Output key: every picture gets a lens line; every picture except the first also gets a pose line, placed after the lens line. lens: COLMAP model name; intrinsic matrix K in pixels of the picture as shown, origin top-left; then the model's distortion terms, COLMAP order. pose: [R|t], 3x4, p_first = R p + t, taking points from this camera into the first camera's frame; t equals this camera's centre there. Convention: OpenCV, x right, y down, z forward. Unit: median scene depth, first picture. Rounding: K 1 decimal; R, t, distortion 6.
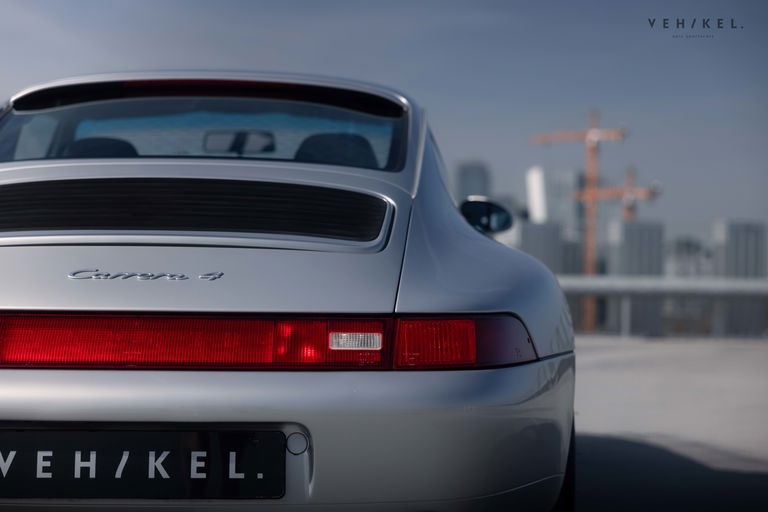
lens RADIAL K [[1521.9, 0, 384.0], [0, 1521.9, 256.0], [0, 0, 1]] dist [0.008884, 0.010554]
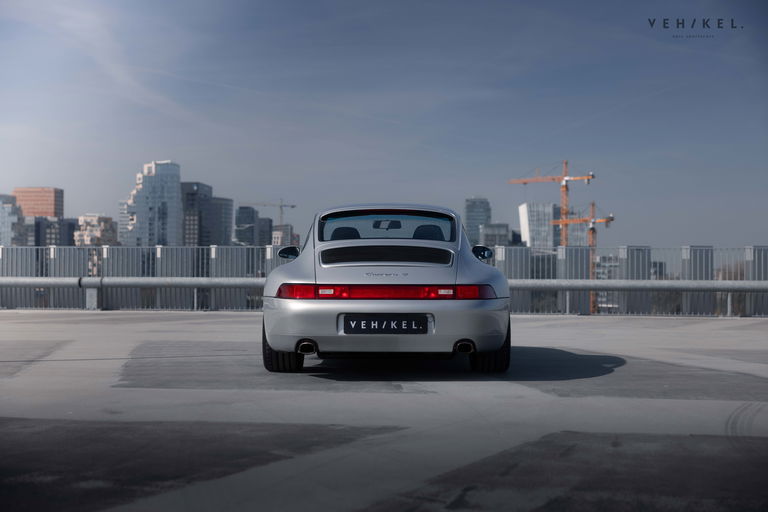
lens RADIAL K [[1099.8, 0, 384.0], [0, 1099.8, 256.0], [0, 0, 1]] dist [0.010678, 0.029480]
pose [[0.999572, -0.009453, -0.027697, -0.091573], [0.009174, 0.999906, -0.010184, -0.004426], [0.027791, 0.009925, 0.999564, -1.629350]]
